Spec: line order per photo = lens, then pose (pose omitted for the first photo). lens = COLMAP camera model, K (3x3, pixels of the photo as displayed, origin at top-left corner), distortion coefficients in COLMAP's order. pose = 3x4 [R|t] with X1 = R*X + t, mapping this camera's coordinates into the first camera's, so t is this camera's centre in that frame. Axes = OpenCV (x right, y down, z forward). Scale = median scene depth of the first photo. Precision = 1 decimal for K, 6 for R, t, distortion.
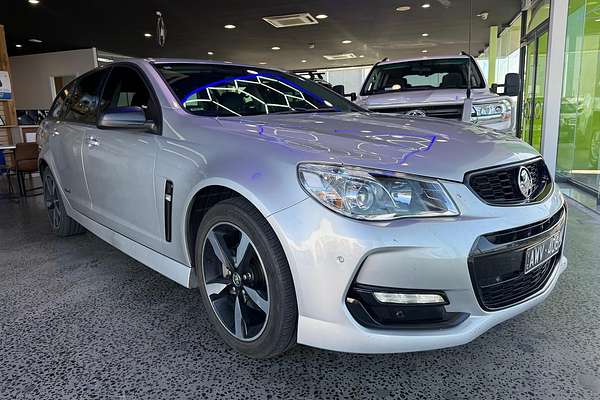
lens RADIAL K [[478.8, 0, 306.5], [0, 478.8, 209.8], [0, 0, 1]] dist [-0.007174, -0.004970]
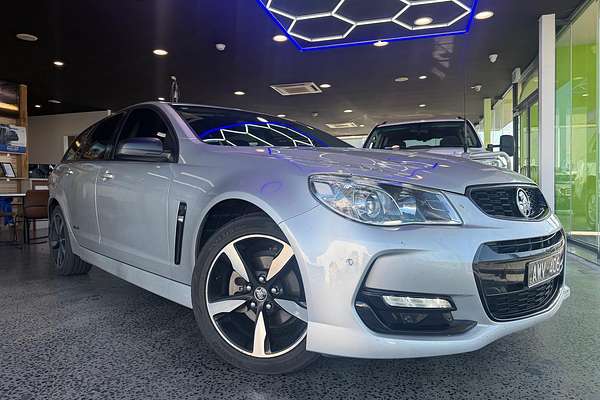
lens RADIAL K [[481.8, 0, 300.0], [0, 481.8, 200.0], [0, 0, 1]] dist [-0.006004, -0.001225]
pose [[0.999480, 0.031125, -0.008391, -0.018932], [-0.032139, 0.982351, -0.184264, 0.108829], [0.002508, 0.184438, 0.982841, -0.031016]]
